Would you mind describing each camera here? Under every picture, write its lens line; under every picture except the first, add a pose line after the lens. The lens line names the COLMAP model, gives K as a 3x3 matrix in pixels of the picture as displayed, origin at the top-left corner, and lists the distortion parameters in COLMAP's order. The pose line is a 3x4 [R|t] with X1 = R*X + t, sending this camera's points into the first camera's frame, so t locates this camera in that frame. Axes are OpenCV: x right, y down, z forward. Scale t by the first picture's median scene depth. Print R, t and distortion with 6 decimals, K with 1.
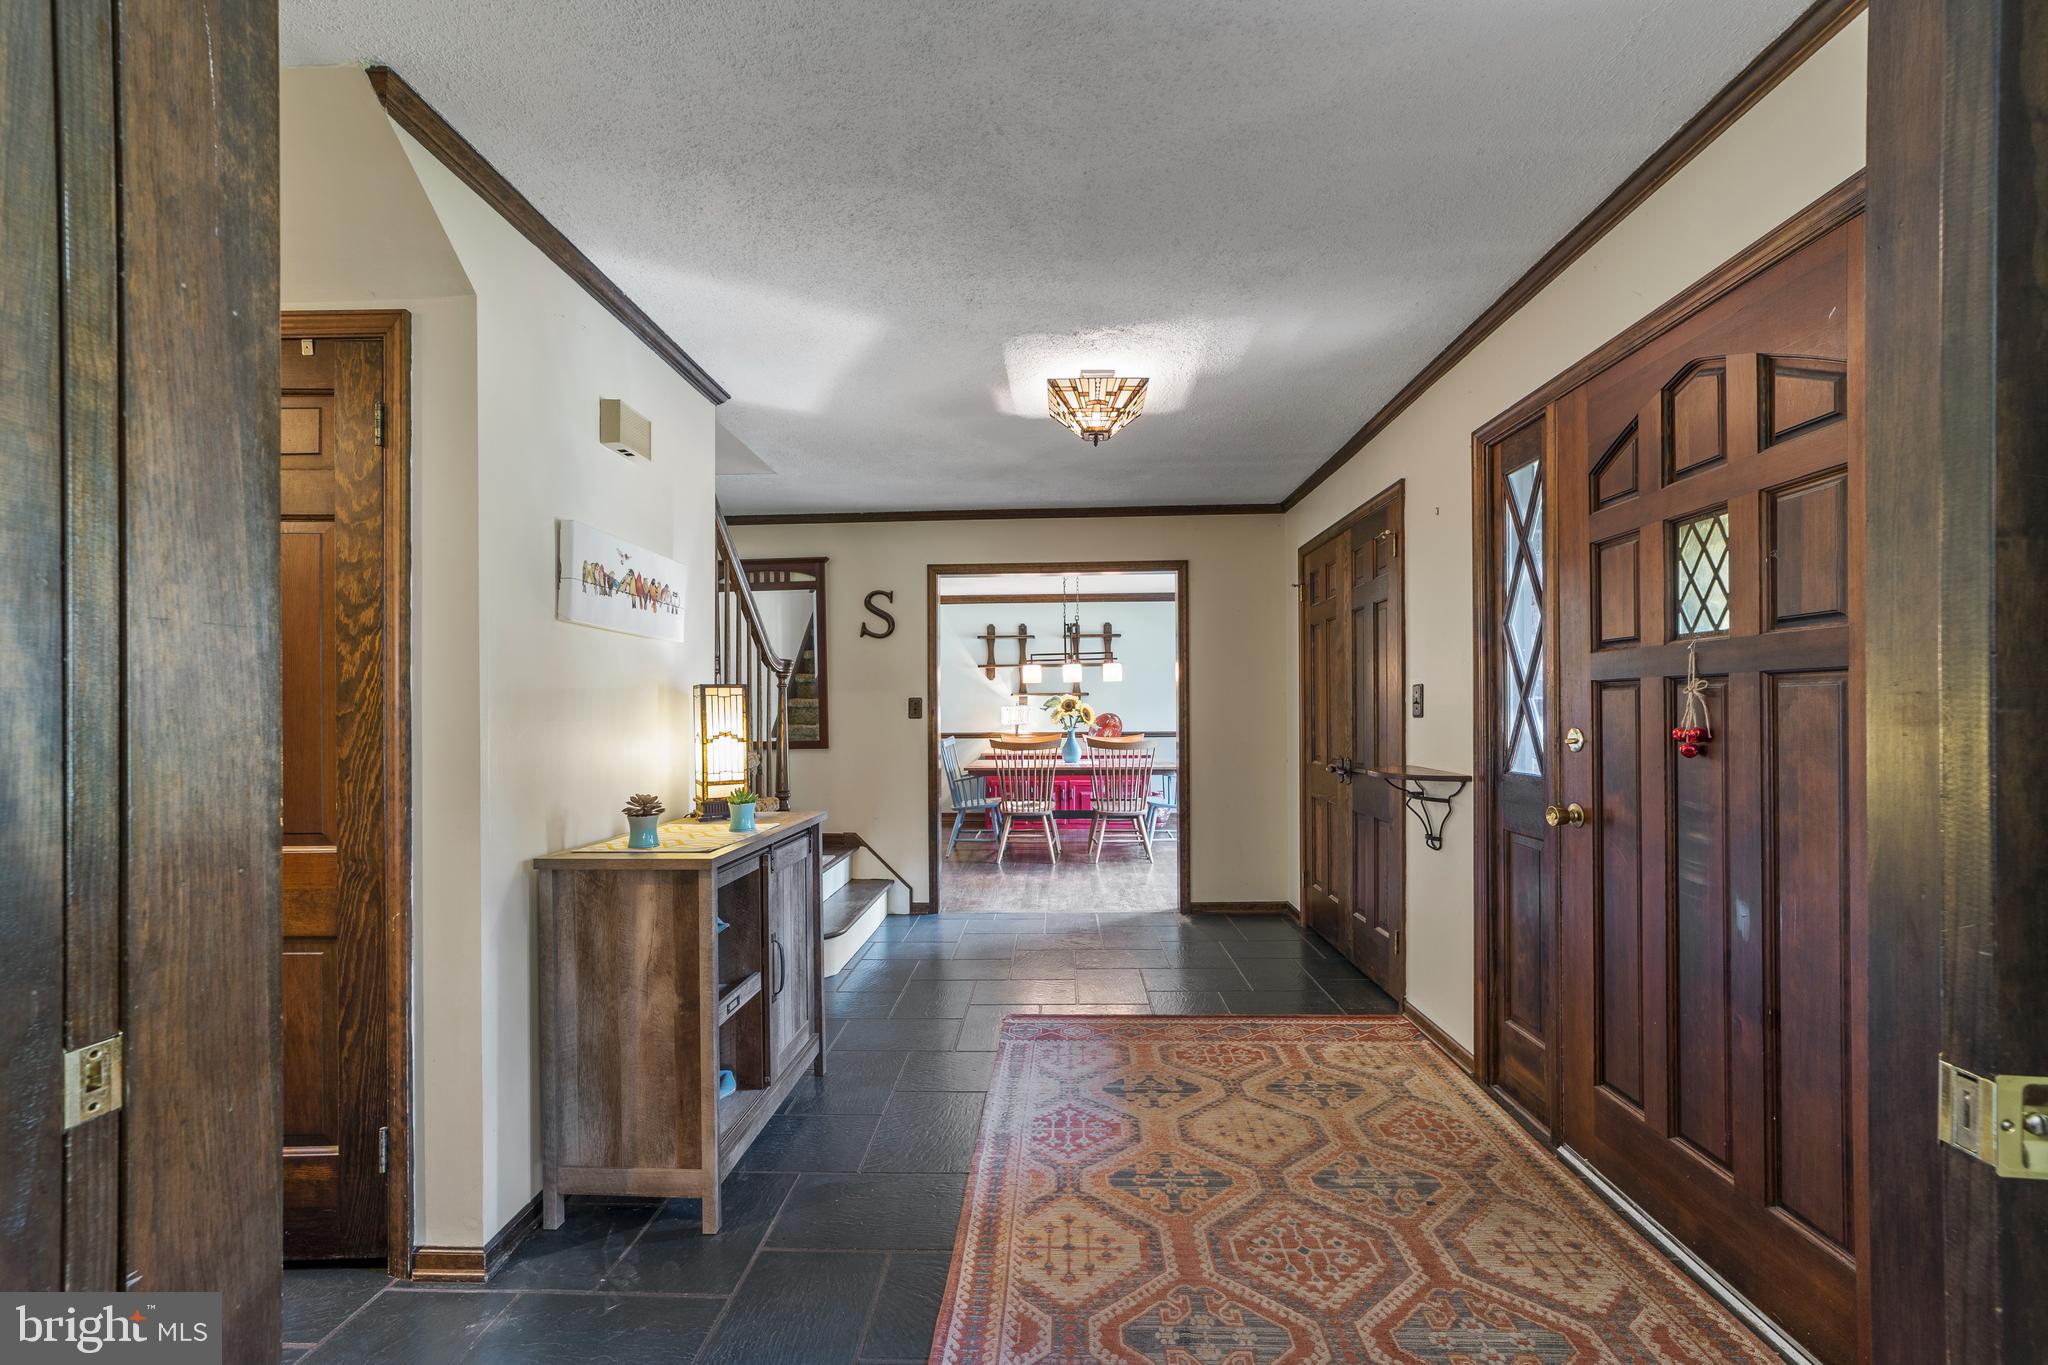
lens RADIAL K [[780.0, 0, 1035.3], [0, 780.0, 715.5], [0, 0, 1]] dist [0.000756, 0.000008]
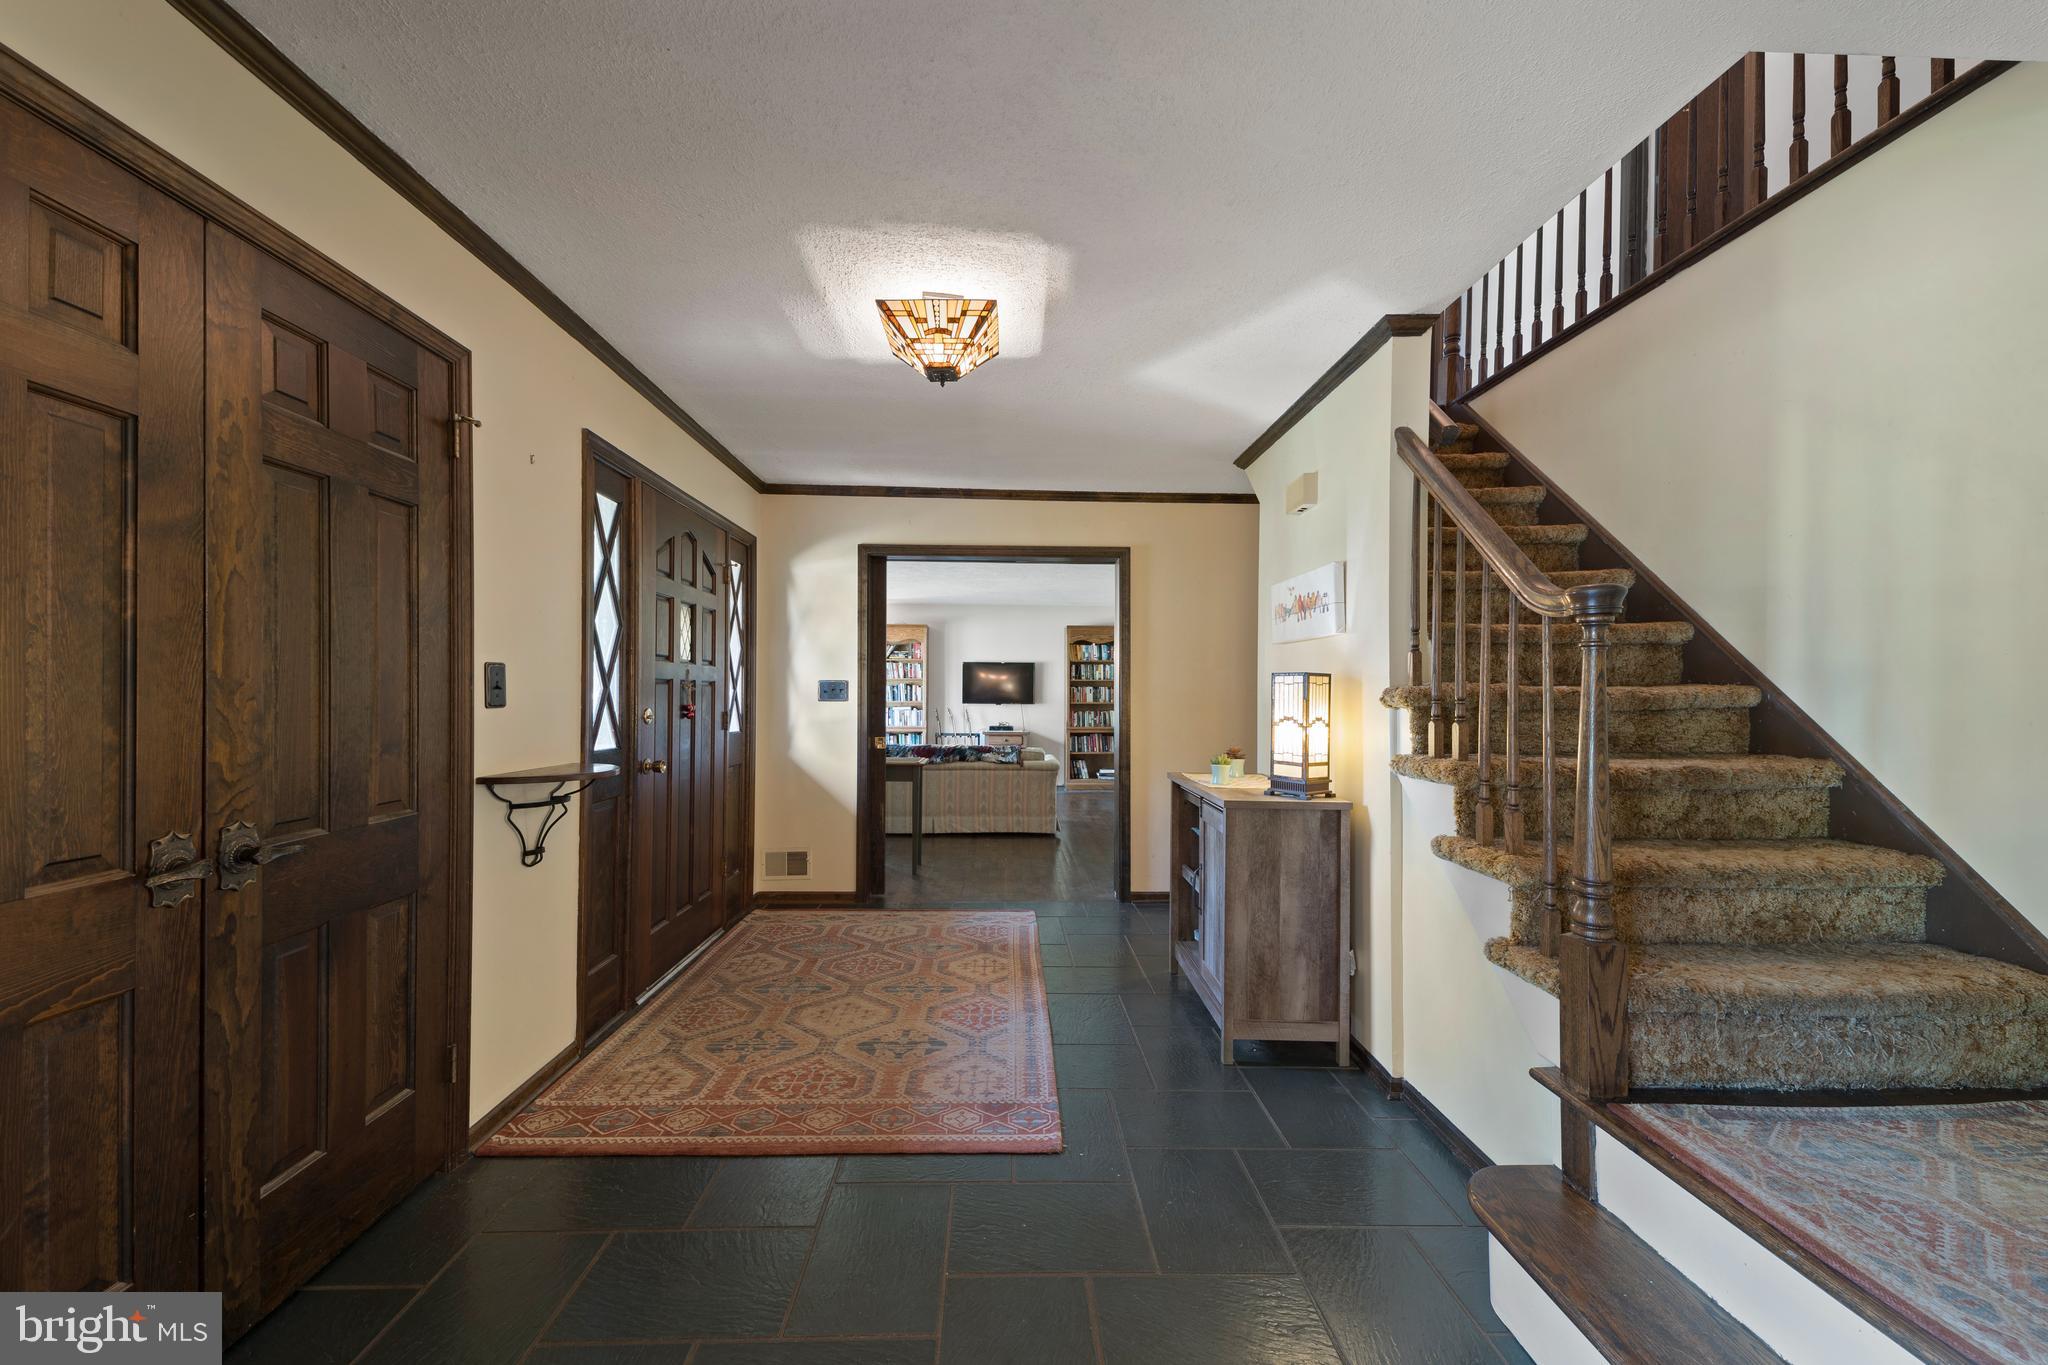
lens RADIAL K [[780.0, 0, 1018.9], [0, 780.0, 690.7], [0, 0, 1]] dist [0.000756, 0.000008]
pose [[-0.998323, 0.000550, -0.057889, 0.052775], [0.000442, 0.999998, 0.001879, -0.018589], [0.057890, 0.001850, -0.998321, 2.242493]]
